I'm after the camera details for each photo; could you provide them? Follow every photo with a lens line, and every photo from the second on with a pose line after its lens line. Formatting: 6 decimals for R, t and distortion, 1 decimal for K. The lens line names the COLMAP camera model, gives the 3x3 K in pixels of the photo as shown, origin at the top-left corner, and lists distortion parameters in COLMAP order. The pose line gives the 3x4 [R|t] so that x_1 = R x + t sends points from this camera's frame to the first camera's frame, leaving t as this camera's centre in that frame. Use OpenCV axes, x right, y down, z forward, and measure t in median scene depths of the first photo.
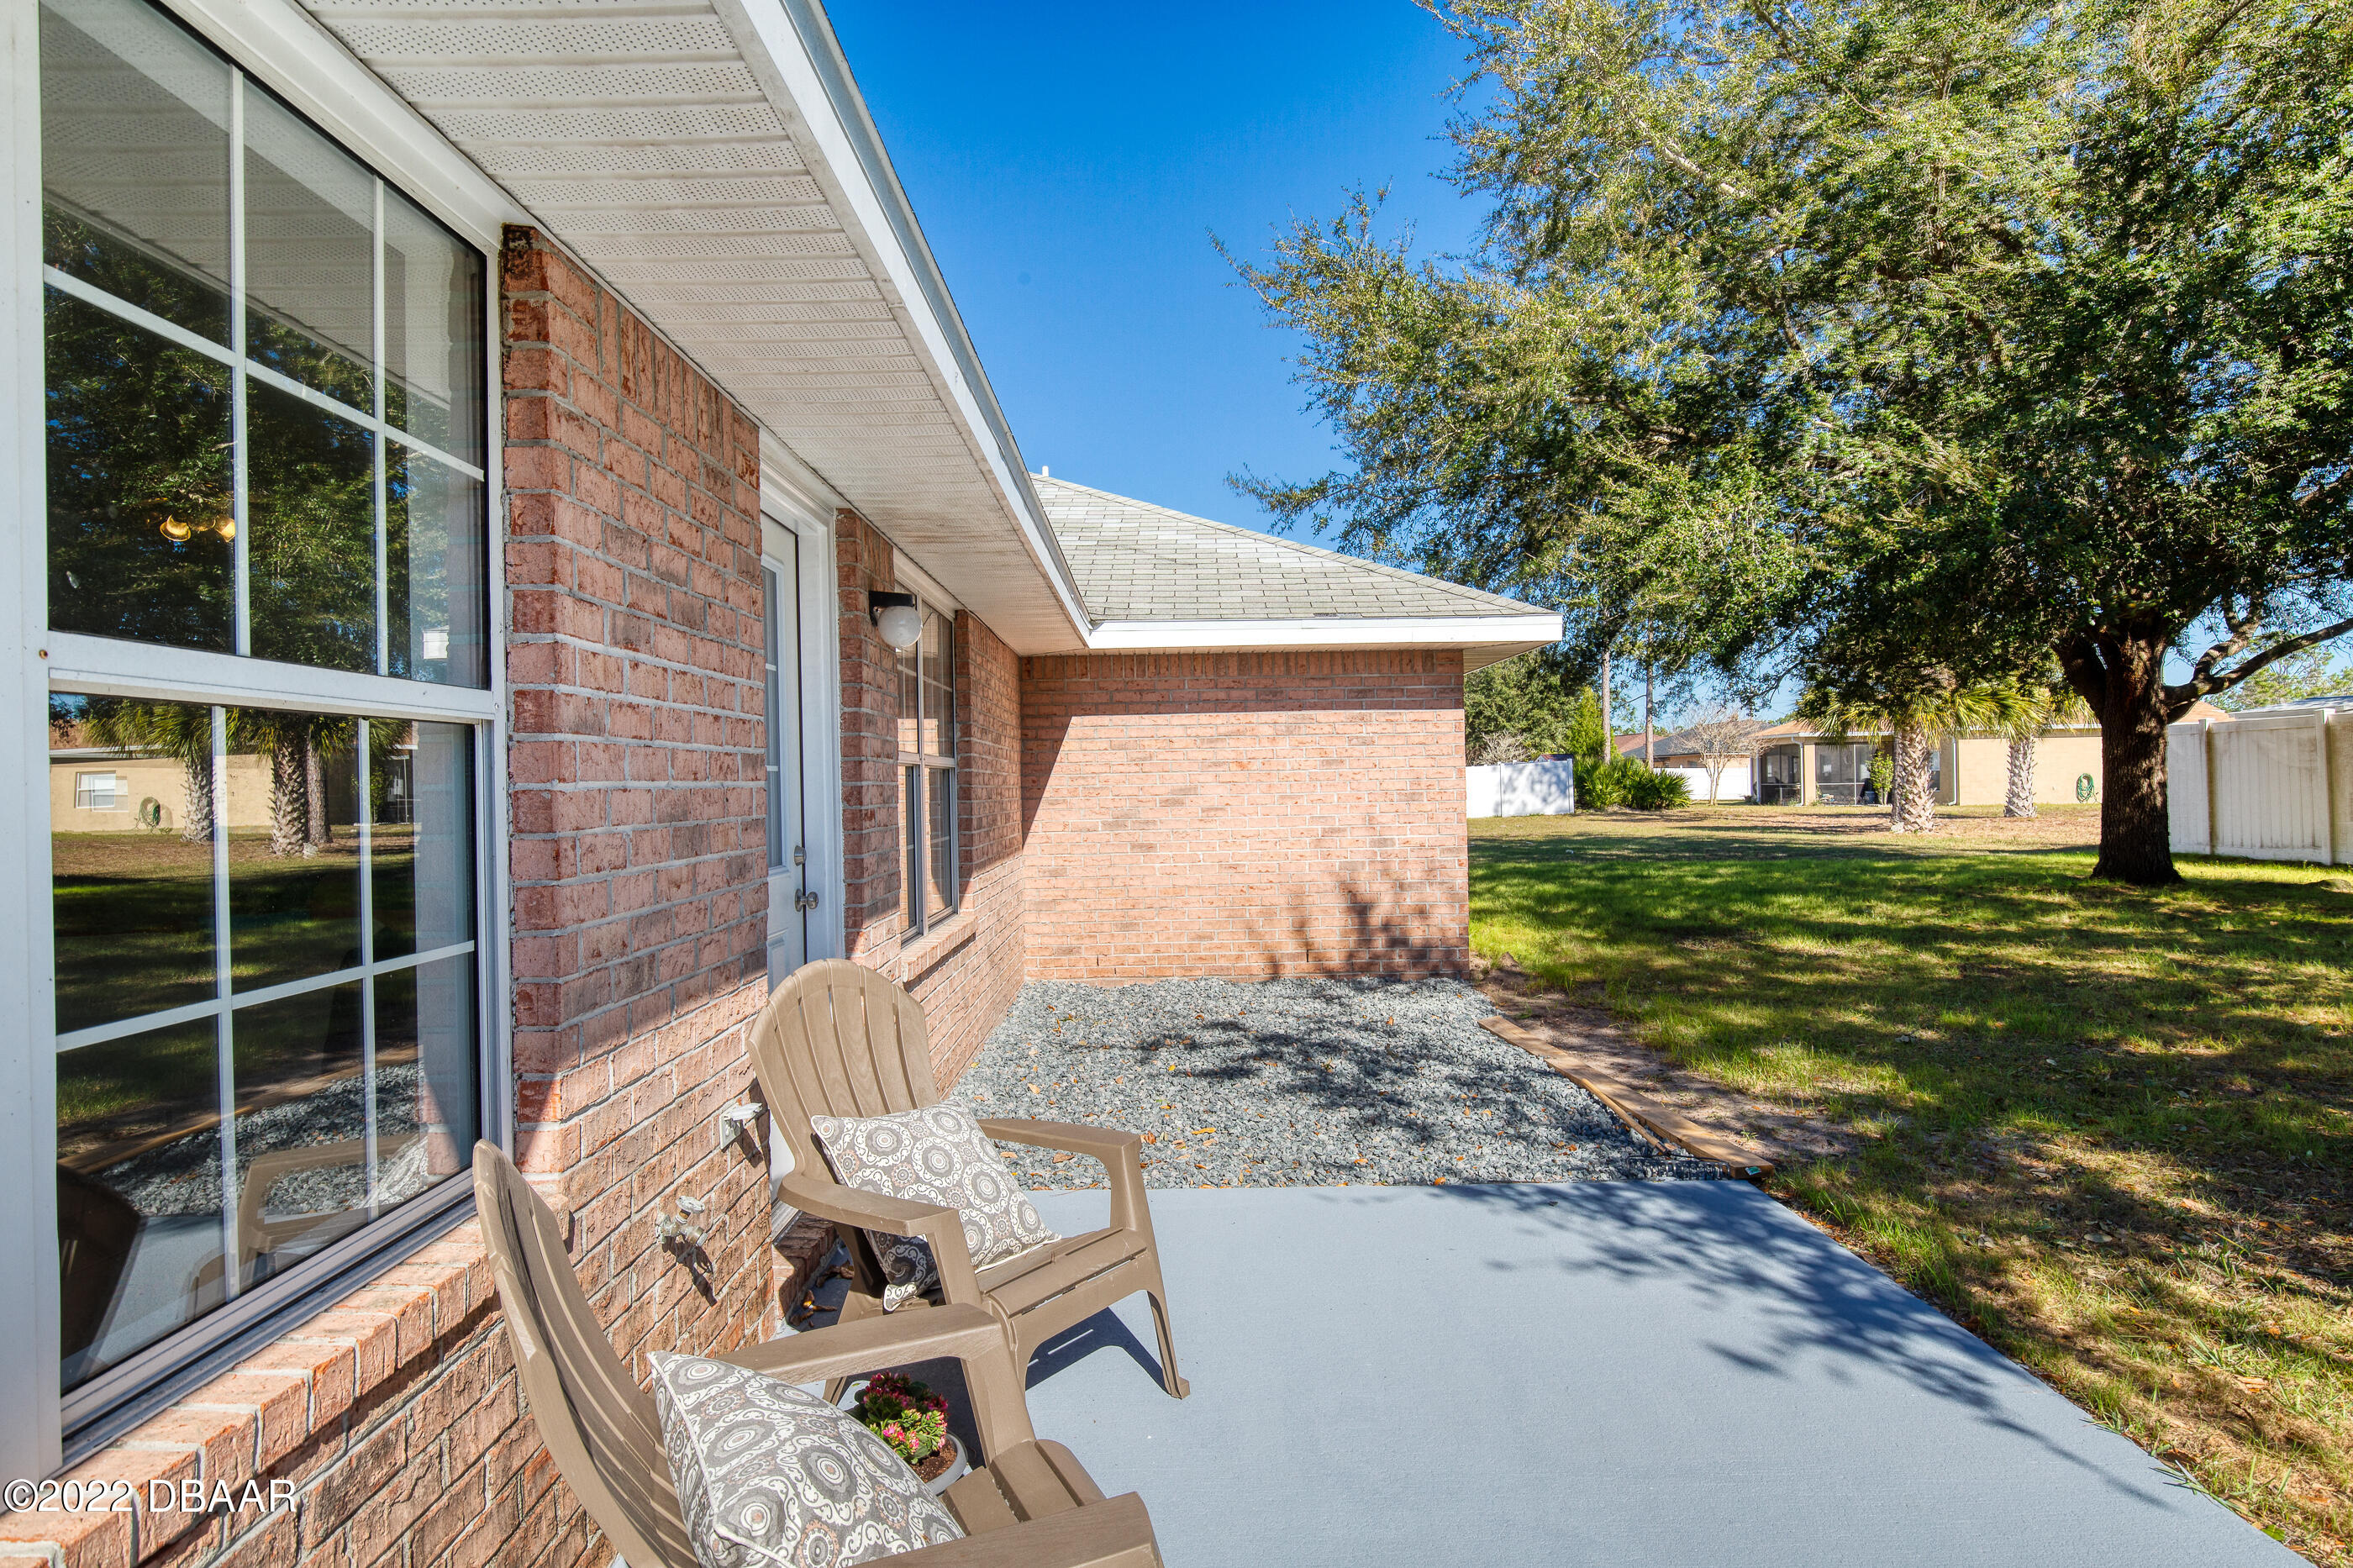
lens RADIAL K [[1307.9, 0, 1182.4], [0, 1307.9, 774.2], [0, 0, 1]] dist [-0.017215, -0.004815]
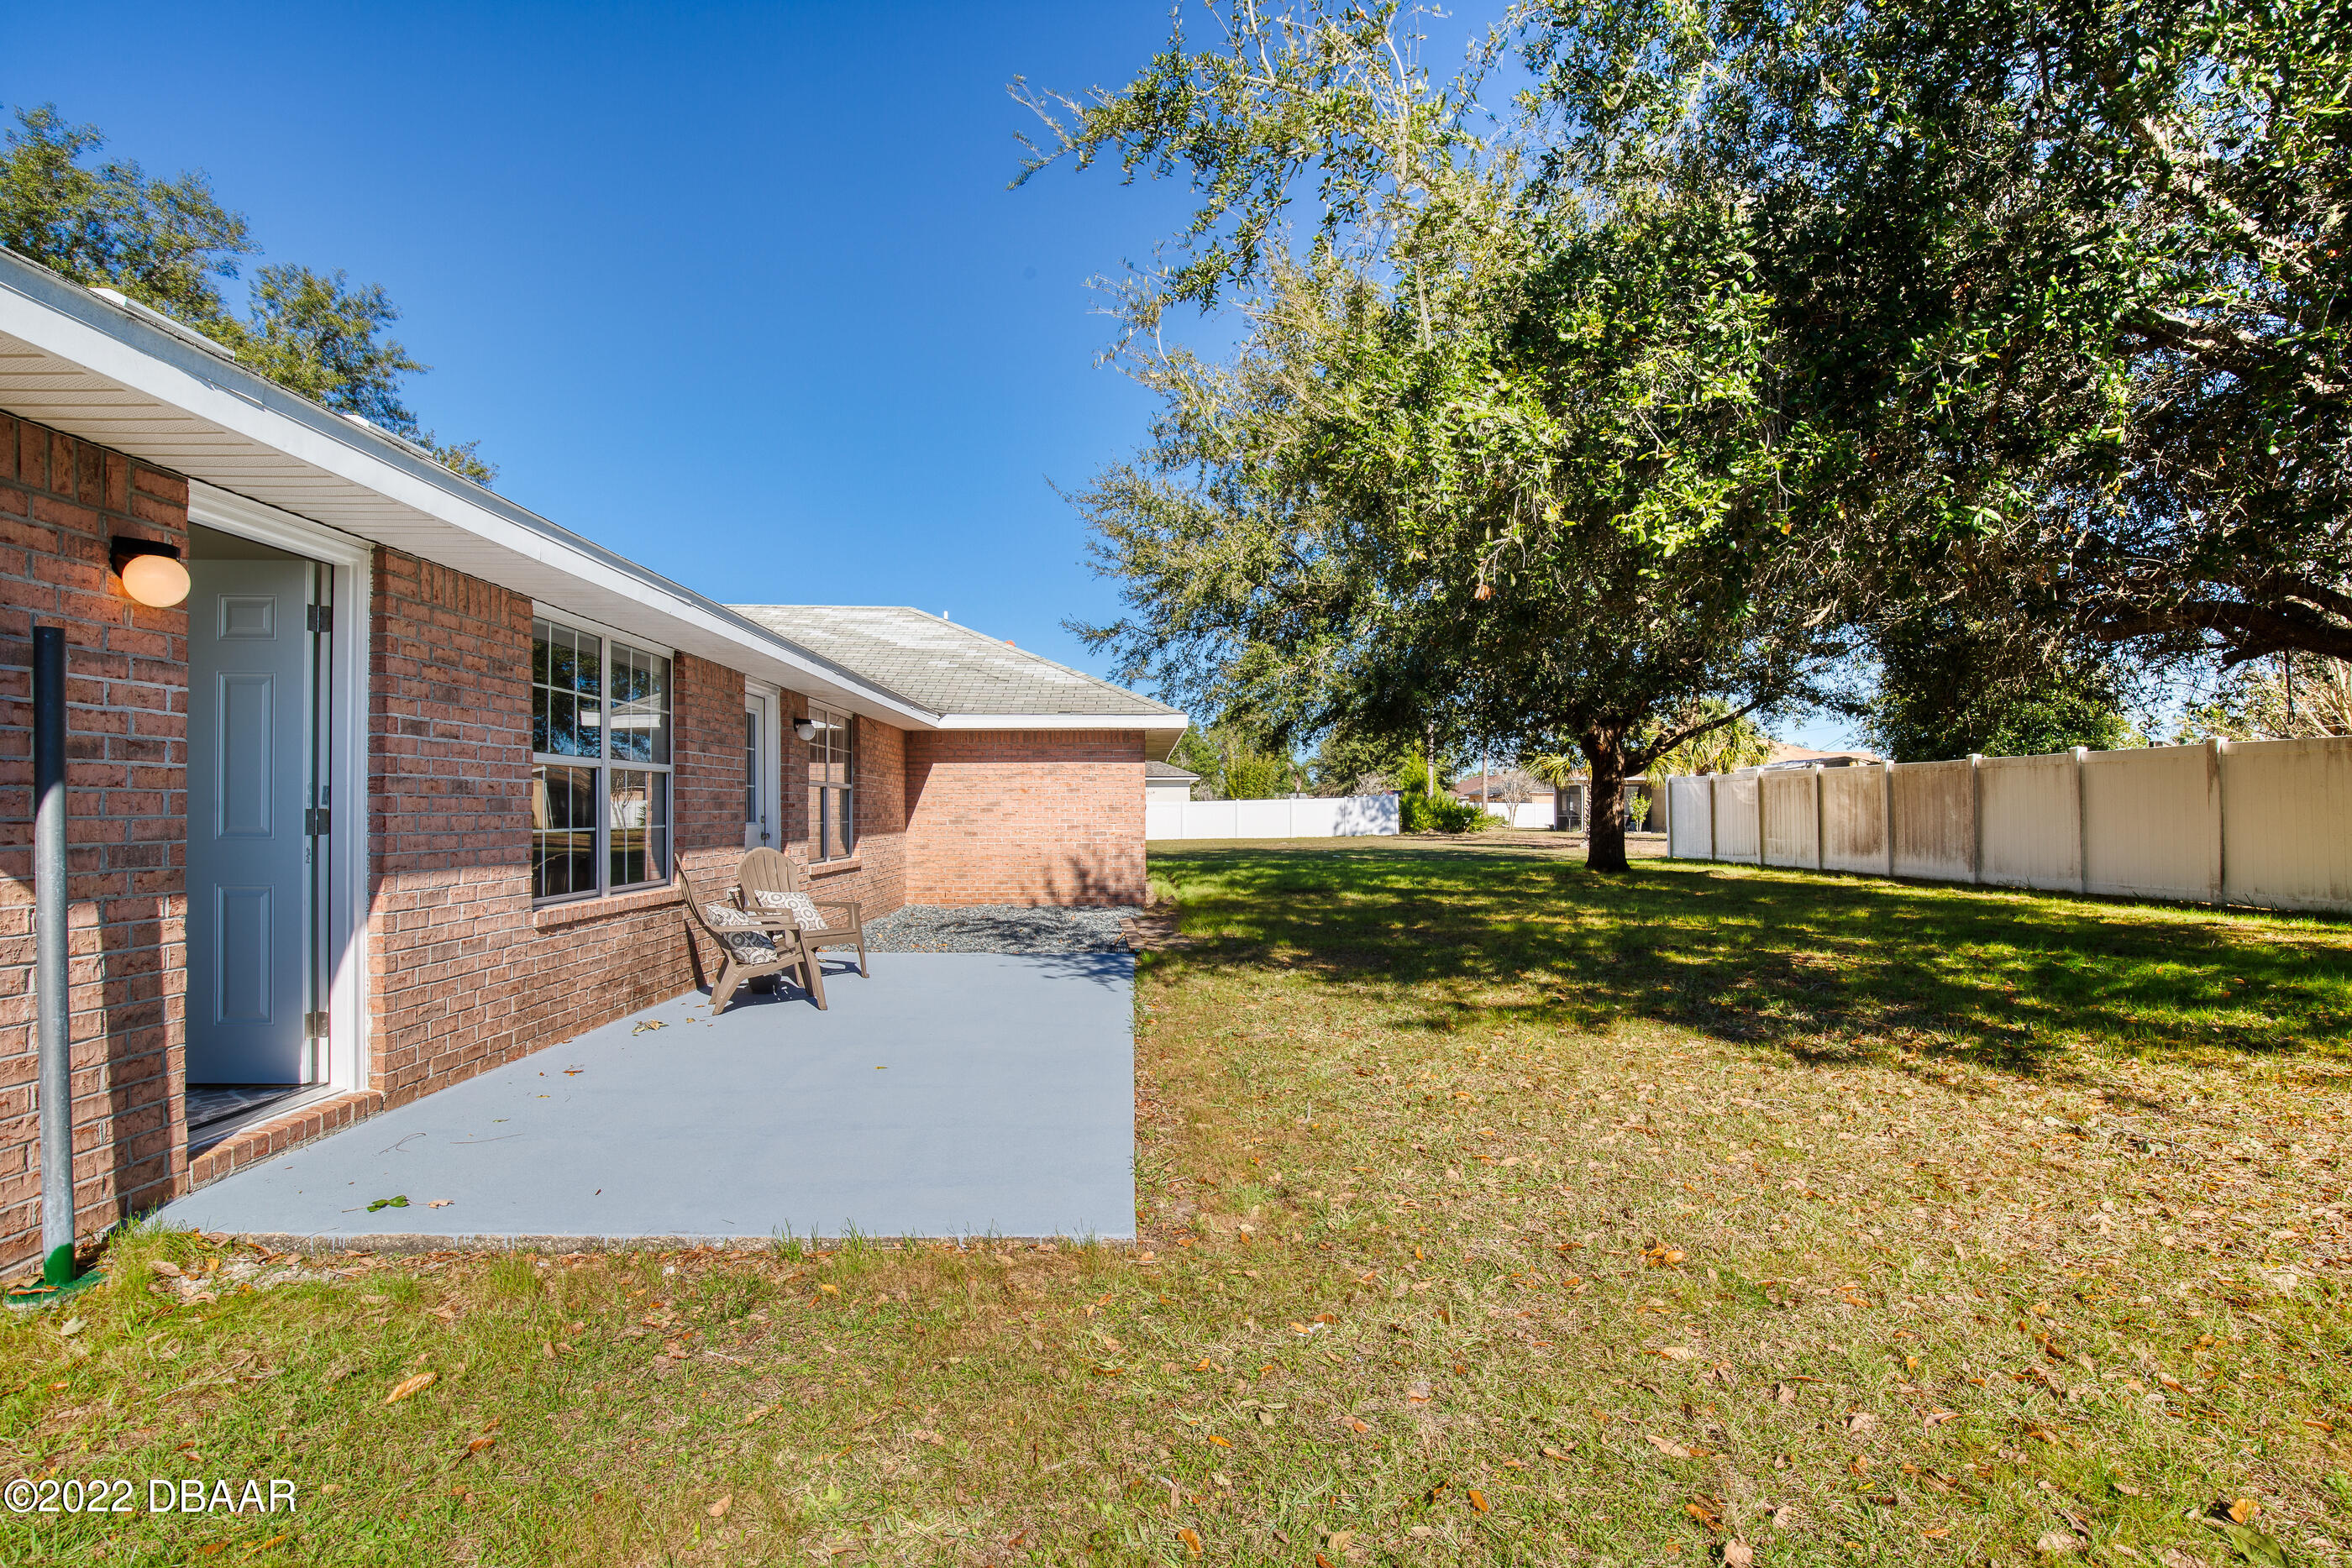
lens RADIAL K [[1076.2, 0, 1168.8], [0, 1076.2, 794.7], [0, 0, 1]] dist [-0.035990, 0.005792]
pose [[0.999643, 0.016696, 0.020839, 0.223135], [-0.016549, 0.999837, -0.007175, 0.006448], [-0.020955, 0.006828, 0.999757, -0.550671]]
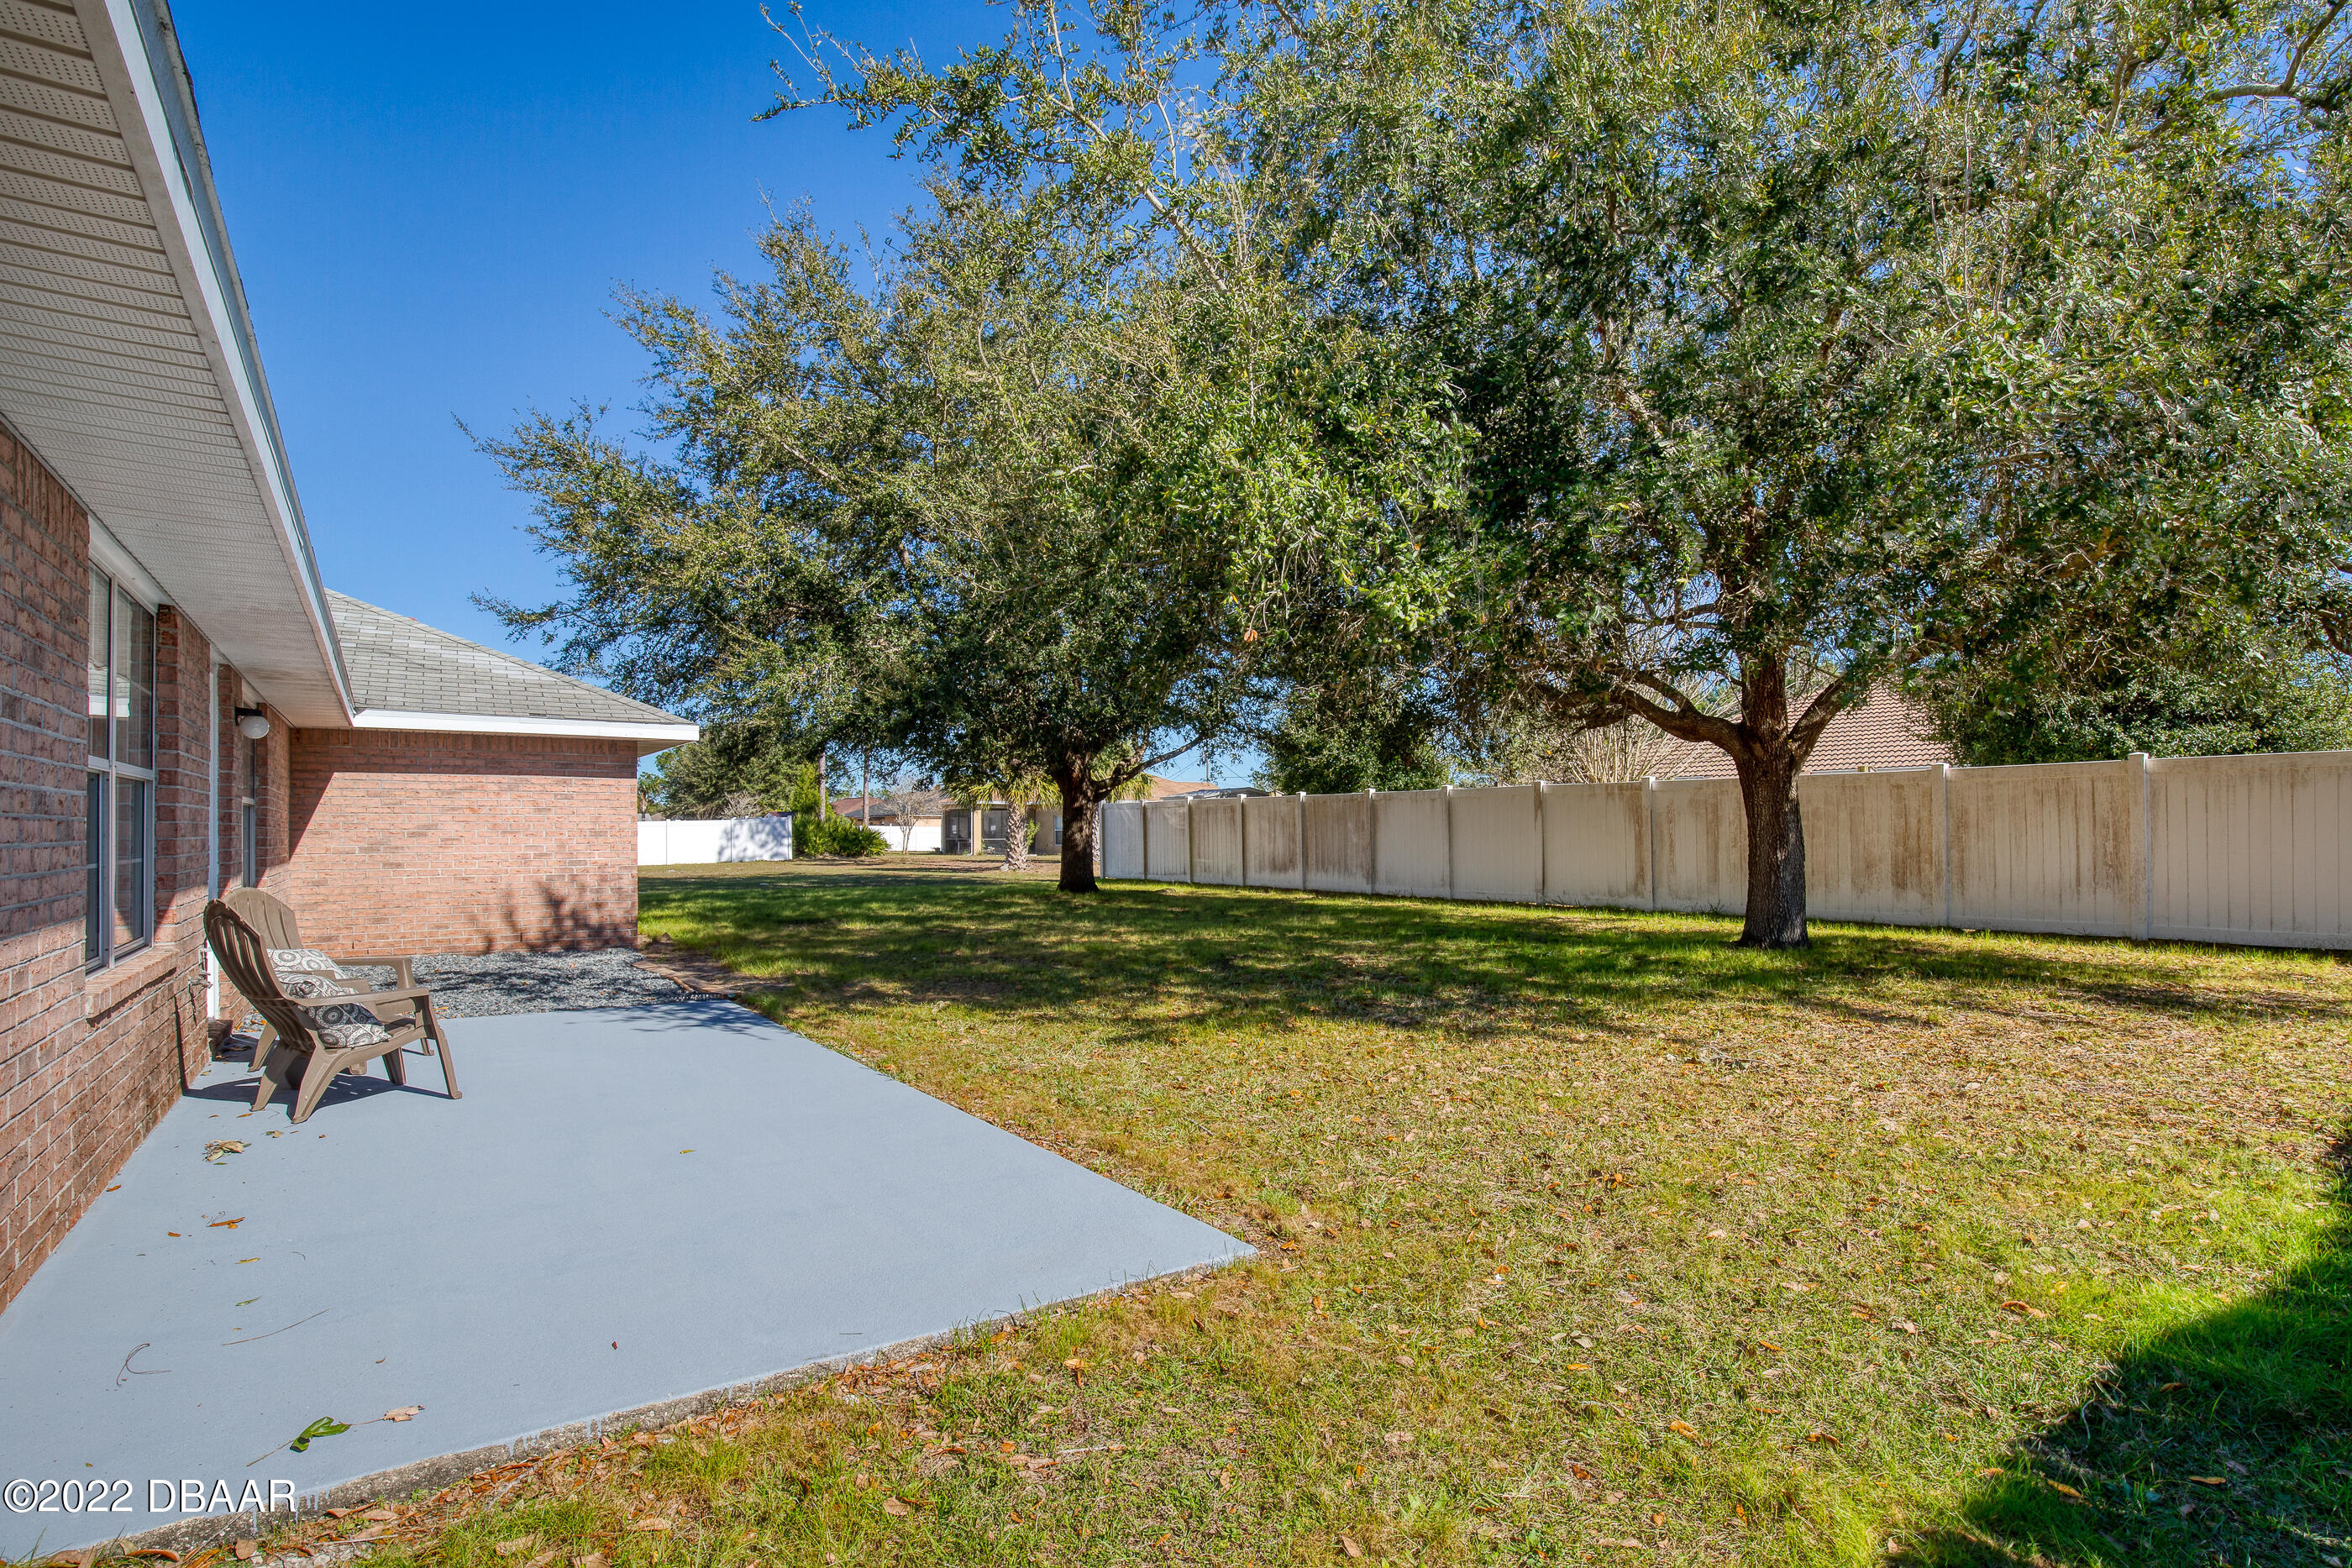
lens RADIAL K [[1131.4, 0, 1179.6], [0, 1131.4, 790.1], [0, 0, 1]] dist [-0.021131, -0.001524]
pose [[0.825036, 0.037367, 0.563844, -0.010244], [-0.017354, 0.999016, -0.040814, 0.008232], [-0.564814, 0.023888, 0.824873, -0.508010]]
